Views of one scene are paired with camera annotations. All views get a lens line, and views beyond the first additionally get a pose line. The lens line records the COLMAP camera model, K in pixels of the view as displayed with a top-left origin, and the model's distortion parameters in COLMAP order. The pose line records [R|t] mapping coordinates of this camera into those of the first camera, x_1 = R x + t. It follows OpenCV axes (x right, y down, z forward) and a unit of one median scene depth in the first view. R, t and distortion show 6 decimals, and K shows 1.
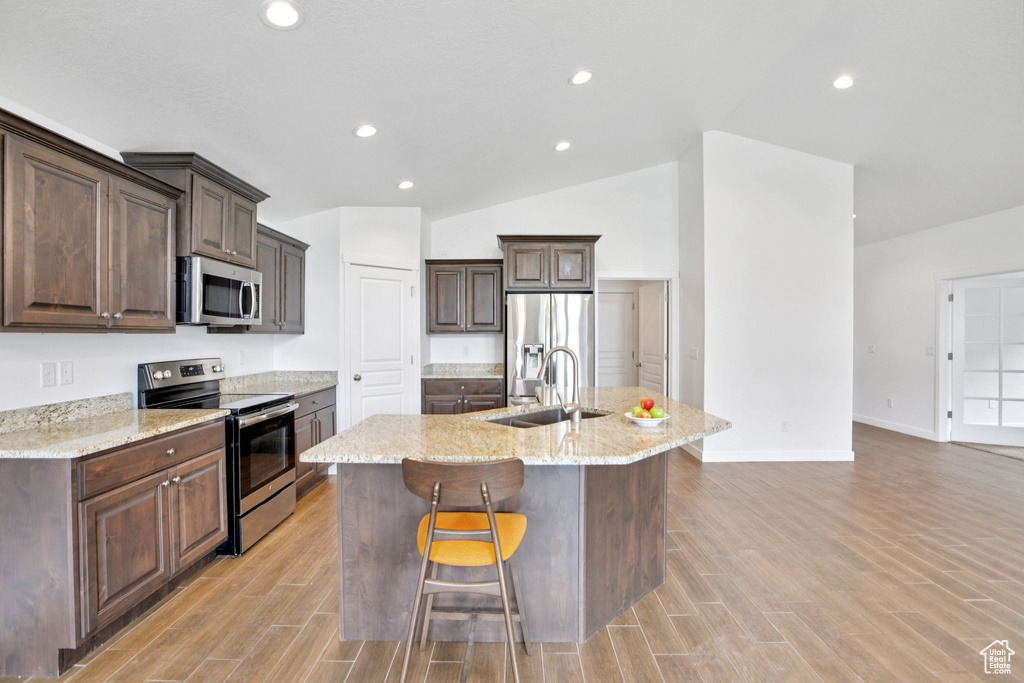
lens RADIAL K [[480.1, 0, 509.9], [0, 480.1, 337.7], [0, 0, 1]] dist [-0.058891, 0.024927]
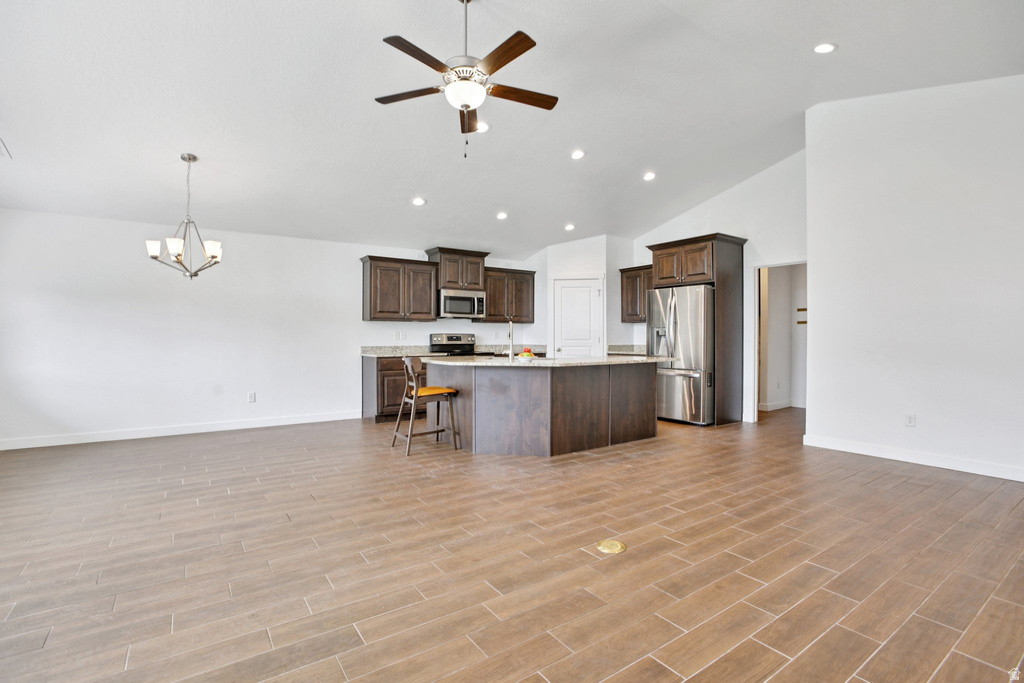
lens RADIAL K [[480.1, 0, 509.9], [0, 480.1, 337.7], [0, 0, 1]] dist [-0.058891, 0.024927]
pose [[0.575580, 0.000926, -0.817745, 0.942353], [-0.003635, 0.999992, -0.001427, 0.047326], [0.817737, 0.003794, 0.575579, -0.073648]]
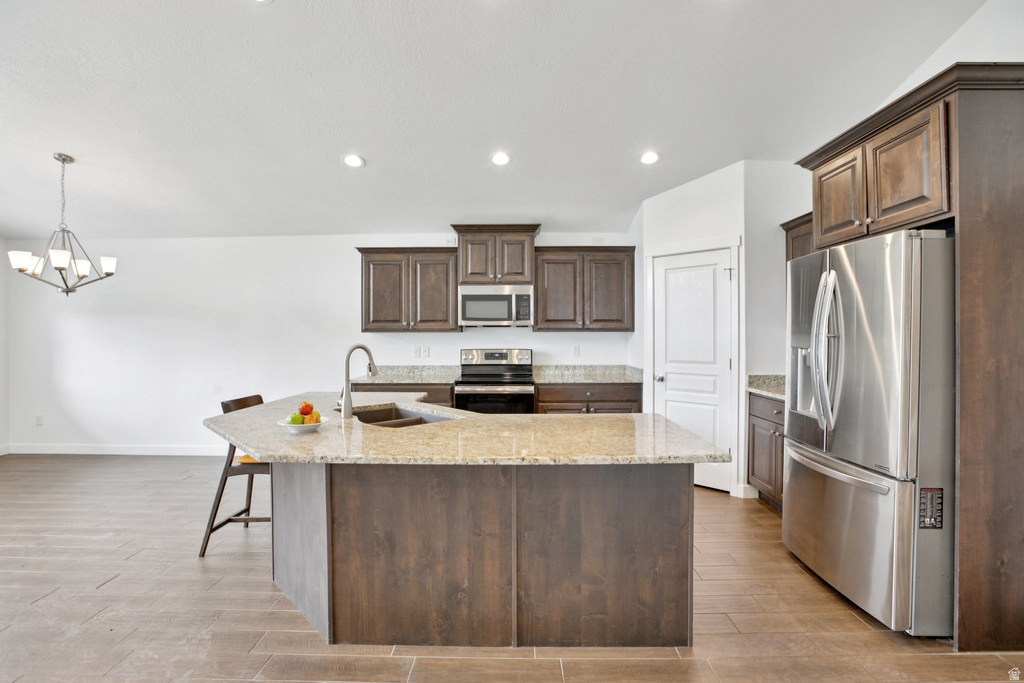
lens RADIAL K [[480.1, 0, 509.9], [0, 480.1, 337.7], [0, 0, 1]] dist [-0.058891, 0.024927]
pose [[-0.007508, 0.008756, -0.999933, 0.624651], [-0.002065, 0.999959, 0.008772, -0.003202], [0.999970, 0.002131, -0.007490, 0.735513]]
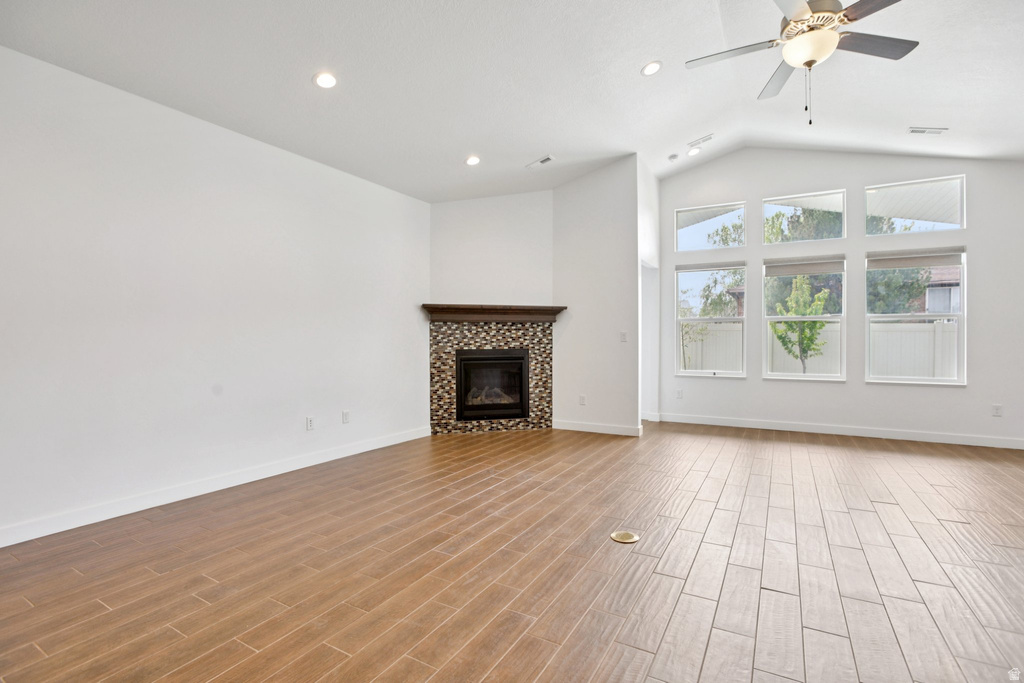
lens RADIAL K [[484.0, 0, 517.9], [0, 484.0, 333.6], [0, 0, 1]] dist [0.000587, 0.000134]
pose [[-0.877468, 0.004607, 0.479613, 0.381056], [0.003561, 0.999989, -0.003091, 0.040252], [-0.479622, -0.001005, -0.877474, 0.939982]]
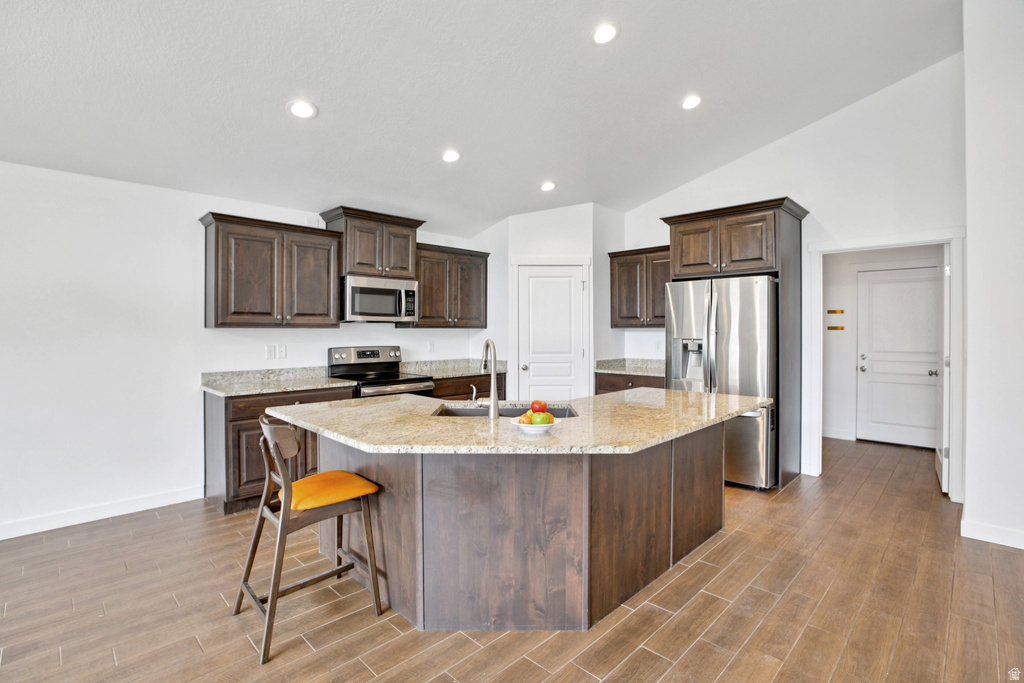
lens RADIAL K [[482.0, 0, 509.0], [0, 482.0, 330.1], [0, 0, 1]] dist [-0.044893, 0.000277]
pose [[0.712460, -0.001162, -0.701711, 0.453928], [-0.002200, 0.999990, -0.003889, 0.000871], [0.701709, 0.004315, 0.712451, 0.179617]]
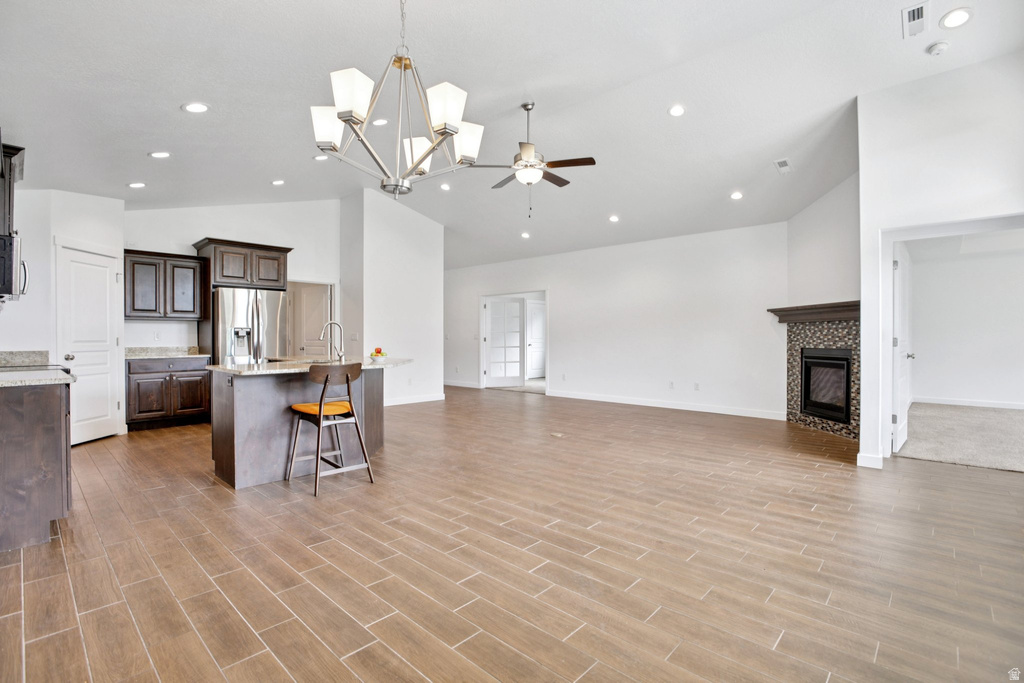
lens RADIAL K [[480.1, 0, 509.9], [0, 480.1, 337.7], [0, 0, 1]] dist [-0.058891, 0.024927]
pose [[0.677491, -0.000434, 0.735531, -0.422307], [0.004746, 0.999982, -0.003781, 0.049992], [-0.735516, 0.006052, 0.677480, -0.392400]]
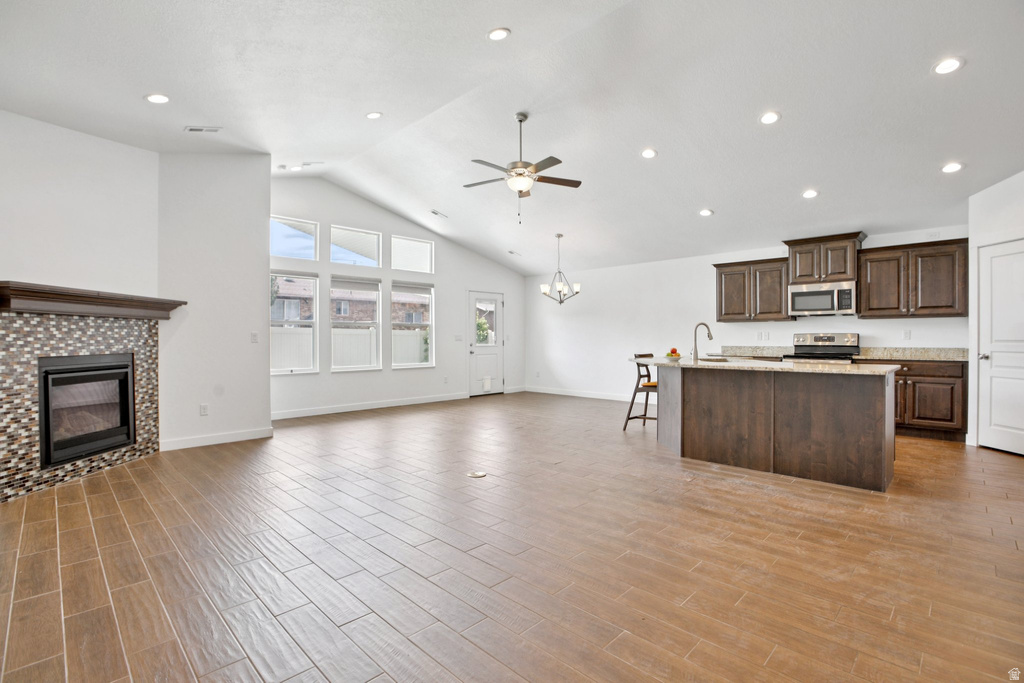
lens RADIAL K [[480.1, 0, 509.9], [0, 480.1, 337.7], [0, 0, 1]] dist [-0.058891, 0.024927]
pose [[-0.698823, 0.001154, -0.715294, 1.133823], [-0.001405, 0.999995, 0.002987, 0.041975], [0.715293, 0.003092, -0.698818, 0.994245]]
